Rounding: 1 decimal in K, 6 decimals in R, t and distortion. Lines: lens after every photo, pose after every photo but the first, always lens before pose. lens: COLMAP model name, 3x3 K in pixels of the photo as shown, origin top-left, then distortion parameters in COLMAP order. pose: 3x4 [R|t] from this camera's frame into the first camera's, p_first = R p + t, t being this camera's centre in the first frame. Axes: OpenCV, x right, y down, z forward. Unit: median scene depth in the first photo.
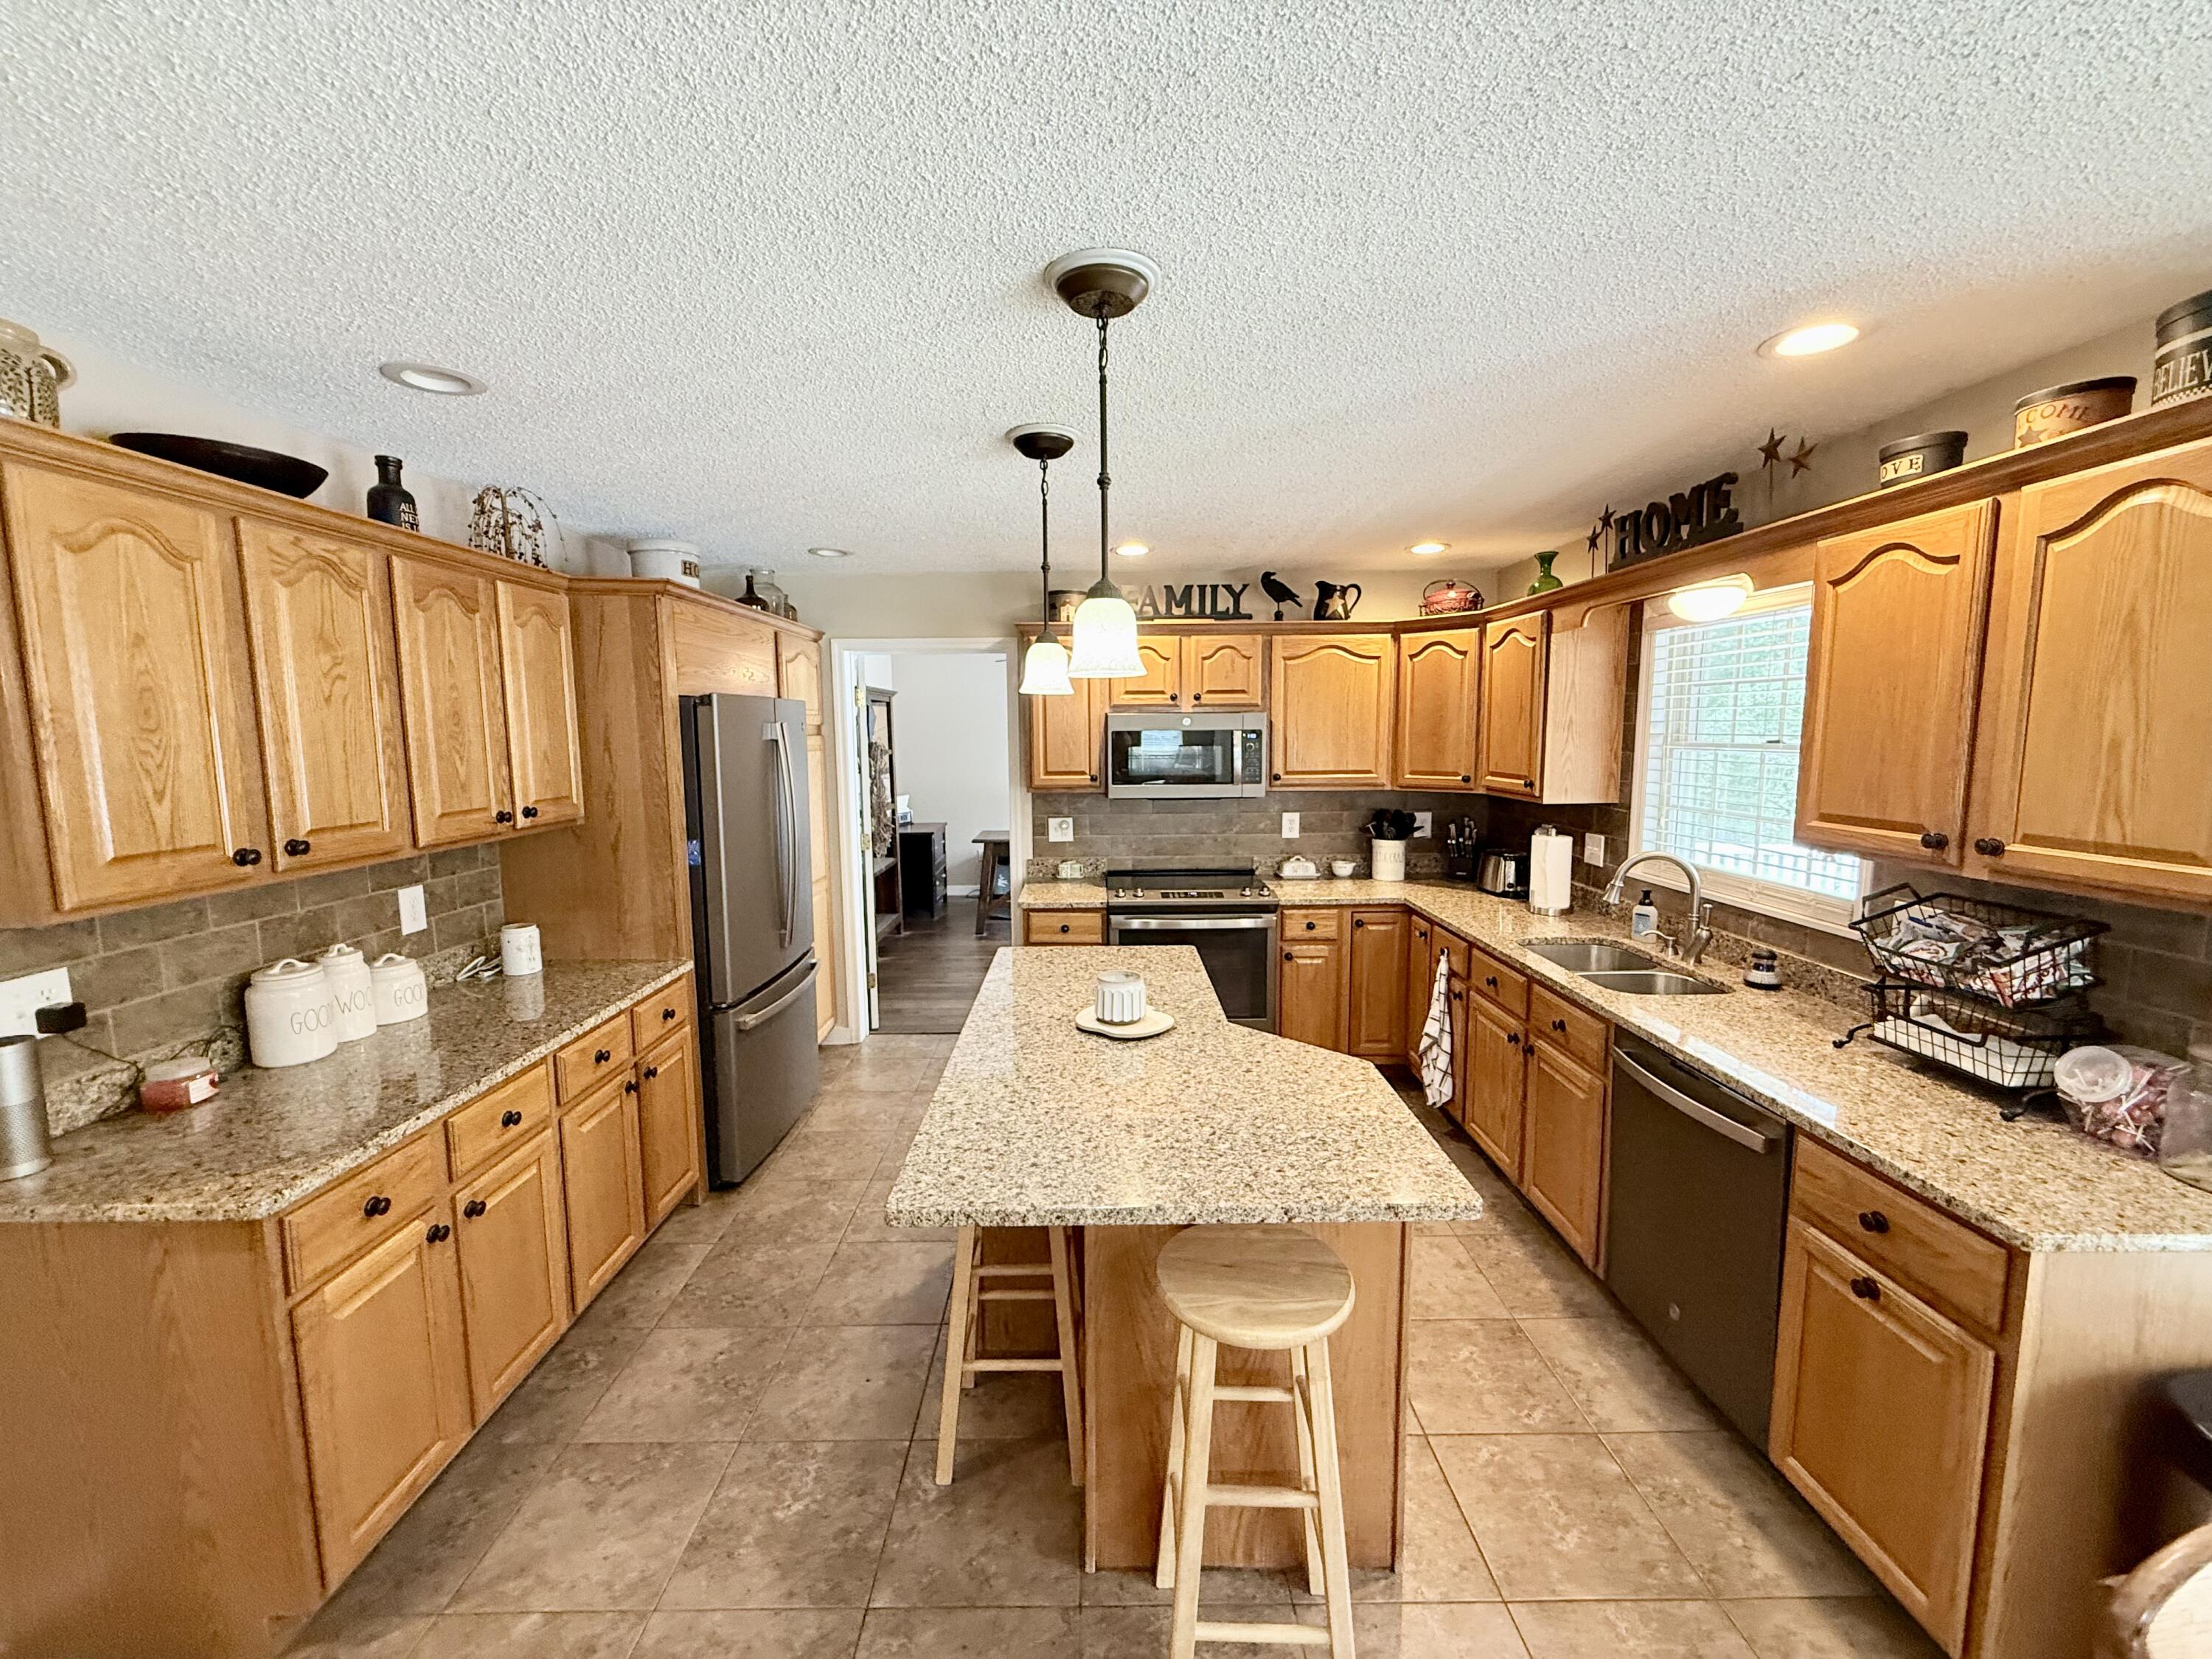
lens RADIAL K [[876.5, 0, 1103.5], [0, 876.5, 829.1], [0, 0, 1]] dist [0.002627, -0.000771]
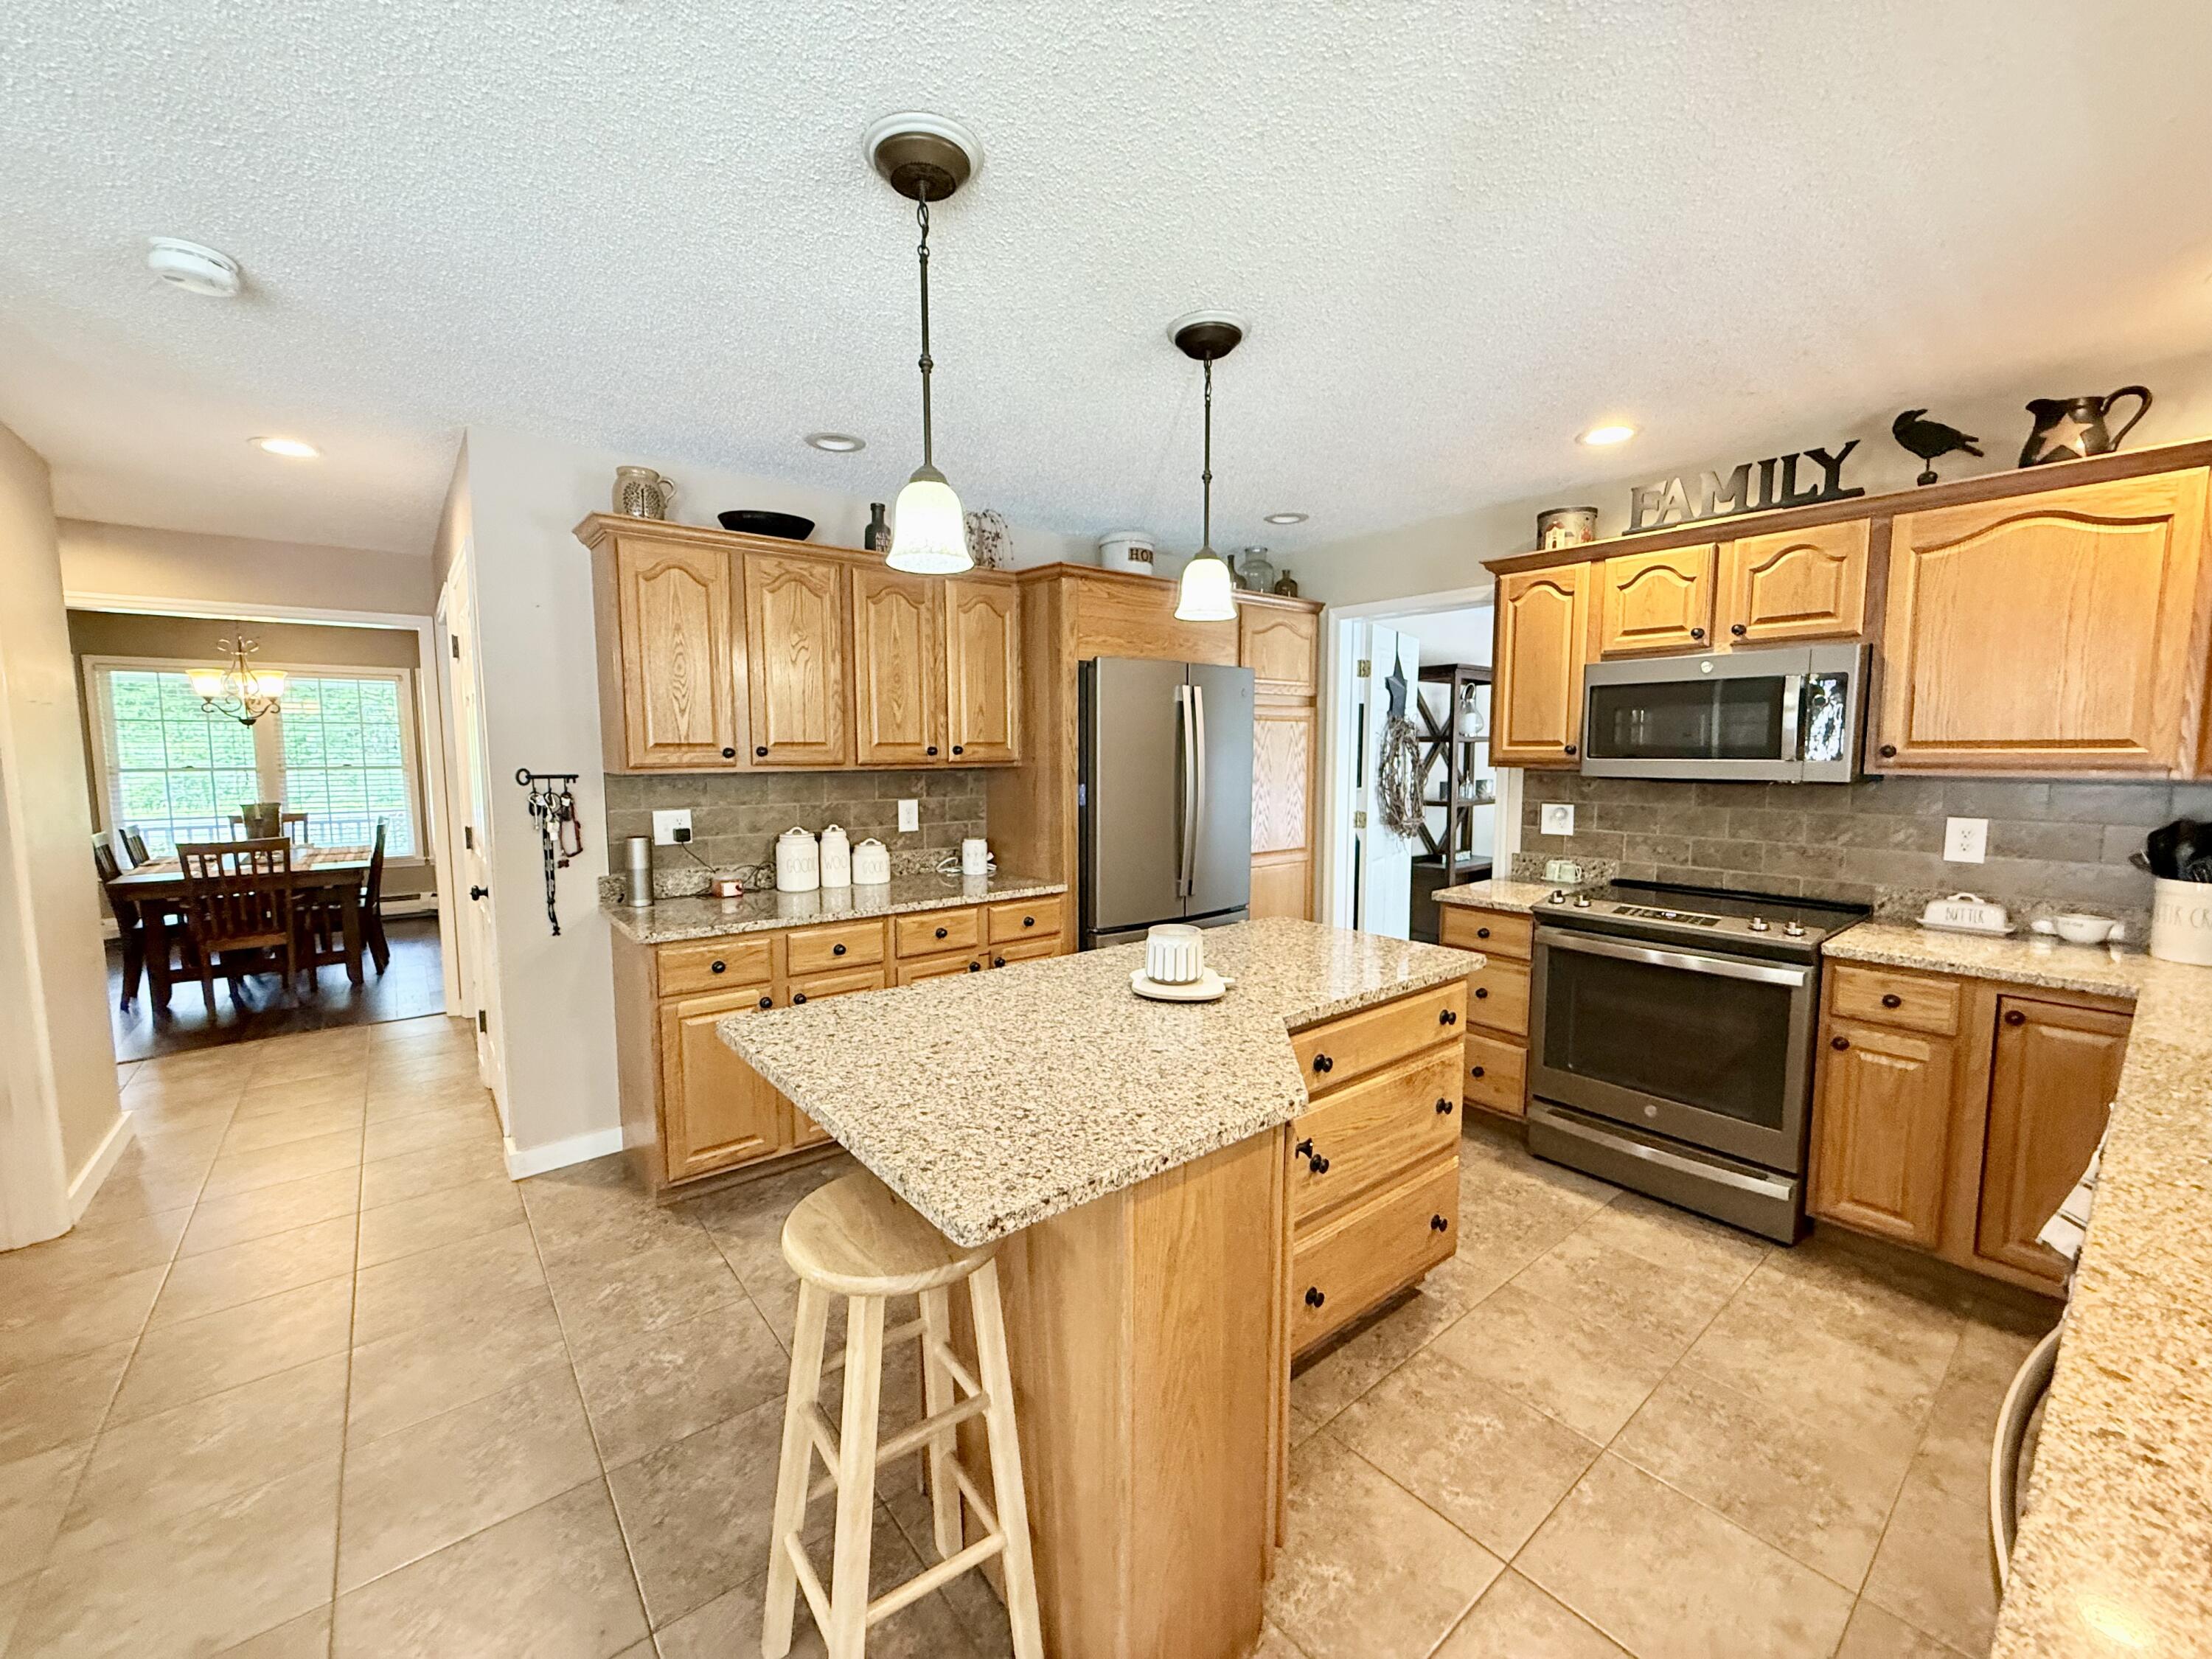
lens RADIAL K [[876.5, 0, 1102.4], [0, 876.5, 827.8], [0, 0, 1]] dist [0.002627, -0.000771]
pose [[0.624137, 0.078348, -0.777377, 0.485152], [-0.091890, 0.995415, 0.026548, 0.038927], [0.775893, 0.054863, 0.628475, 0.299513]]
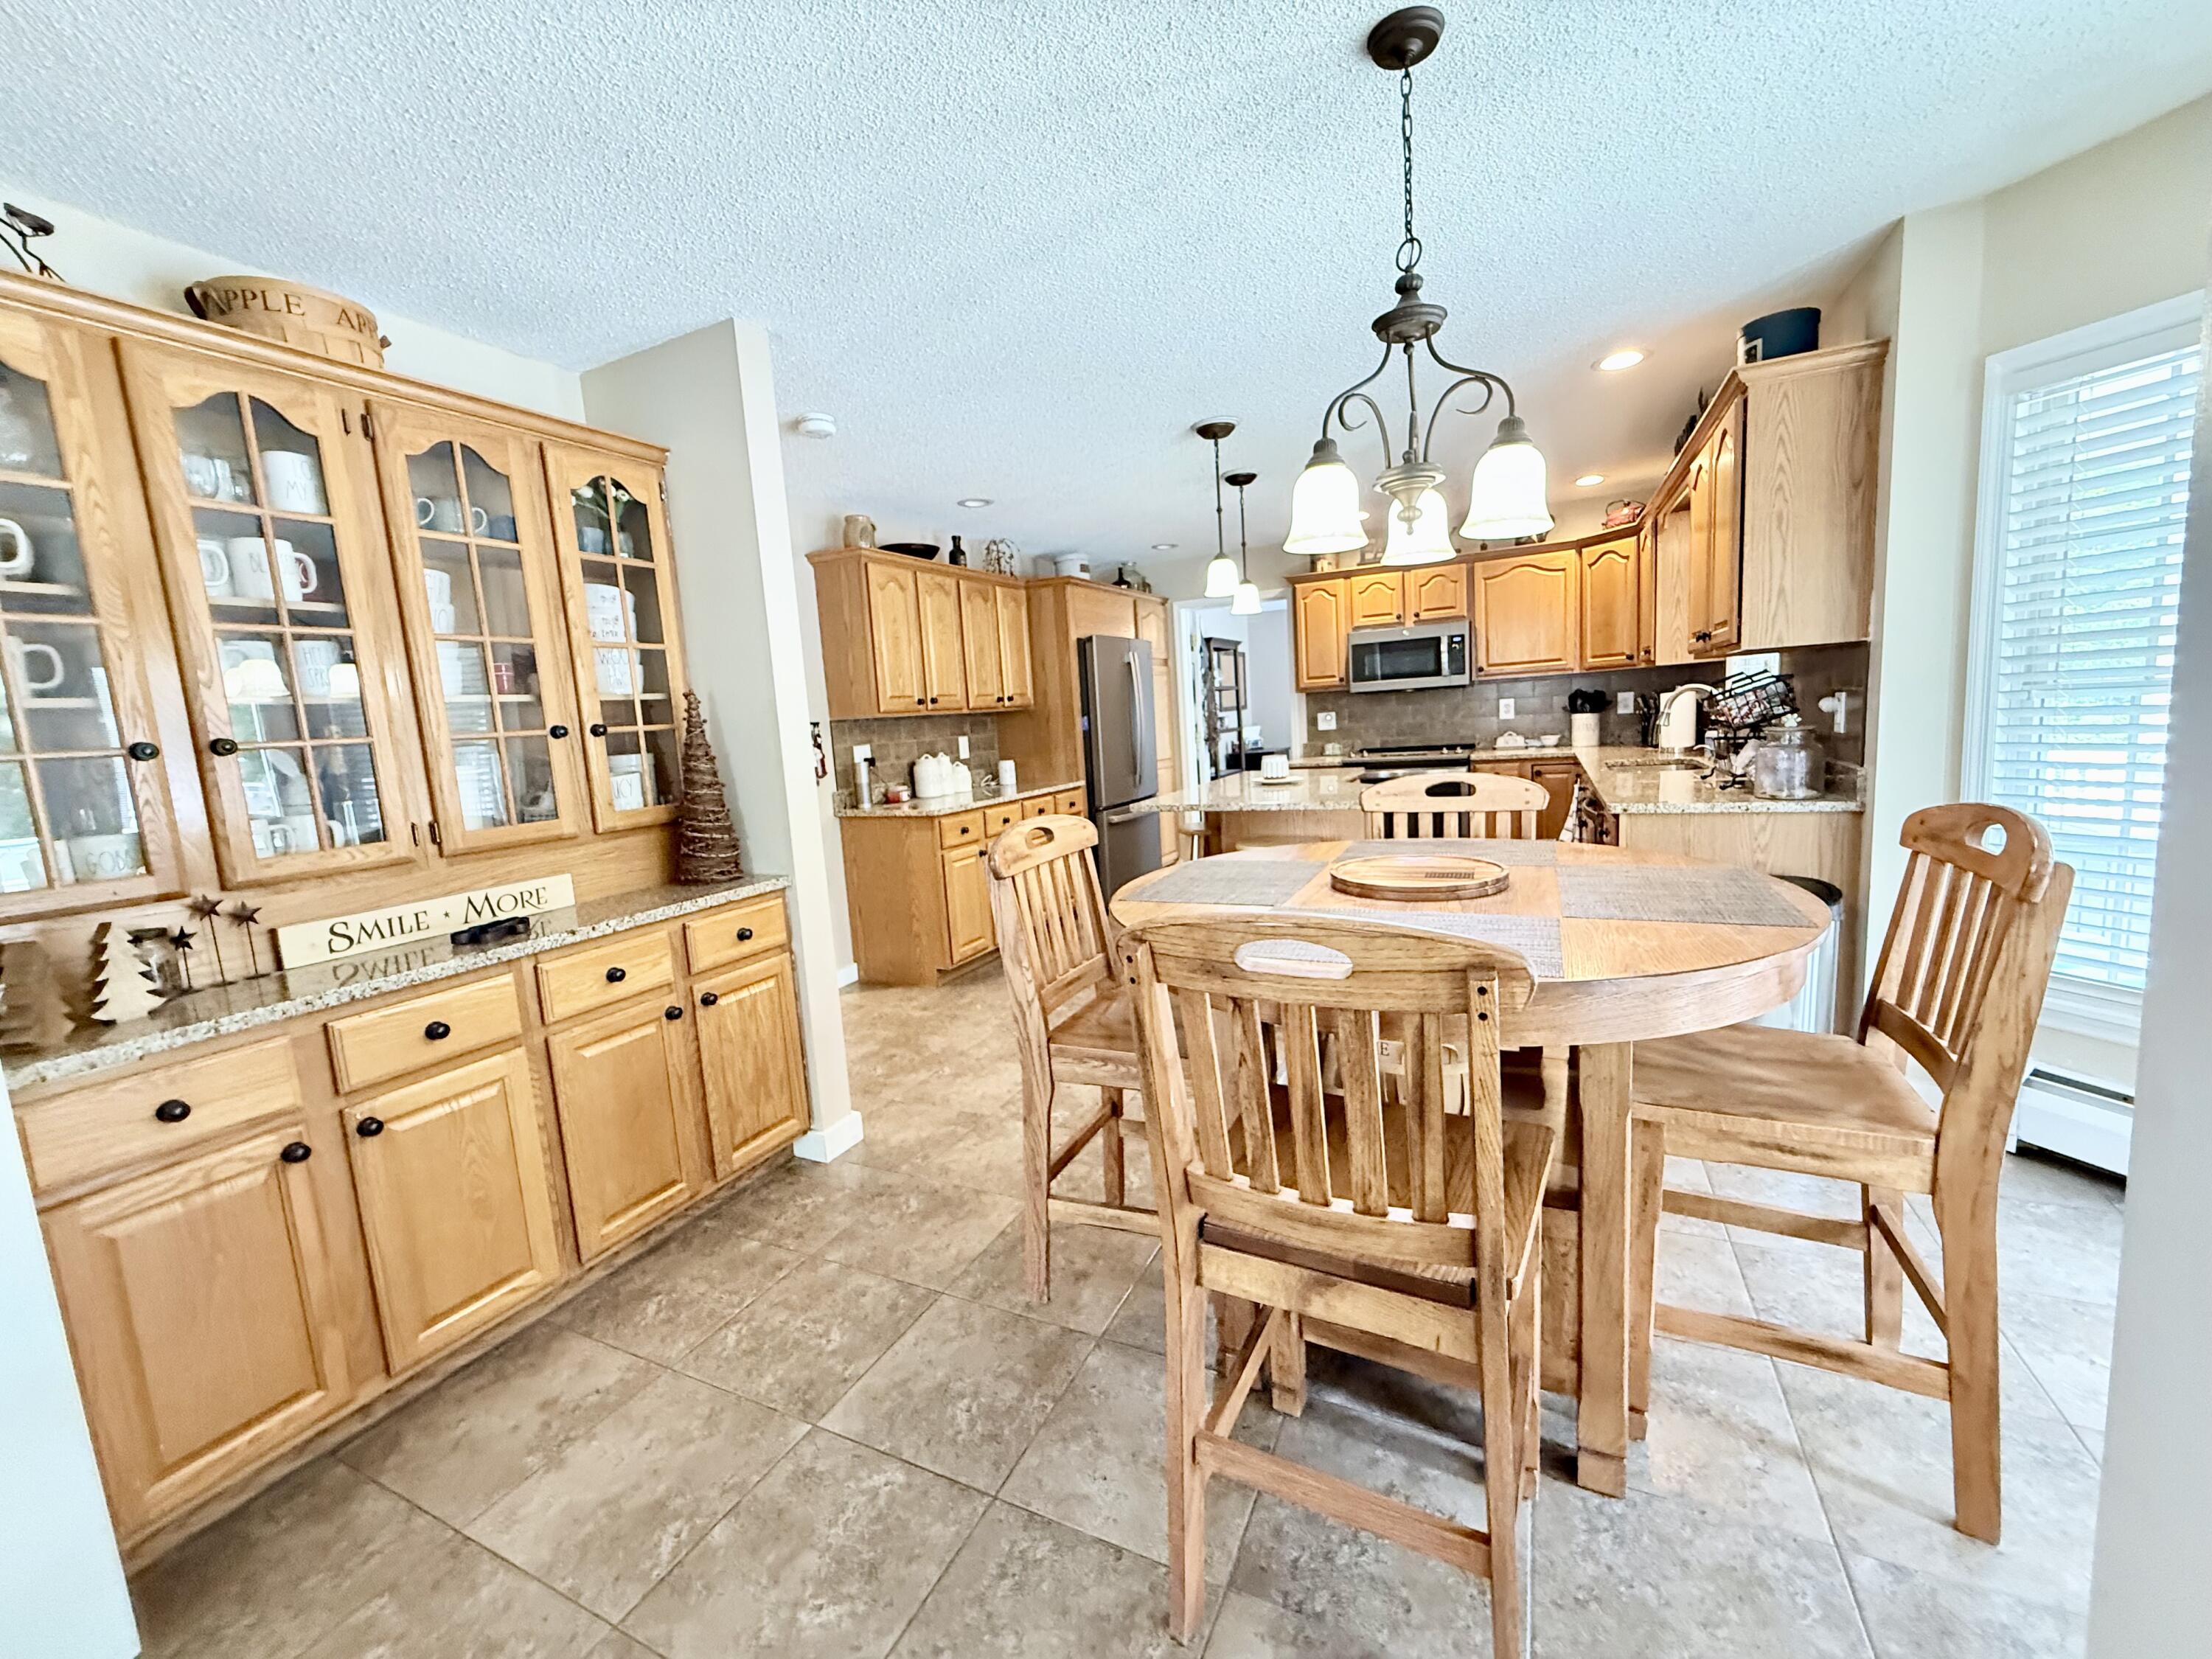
lens RADIAL K [[876.5, 0, 1104.1], [0, 876.5, 825.5], [0, 0, 1]] dist [0.002627, -0.000771]
pose [[0.894682, 0.005236, -0.446674, 0.410076], [0.007514, 0.999613, 0.026769, 0.201329], [0.446641, -0.027306, 0.894296, -0.663135]]
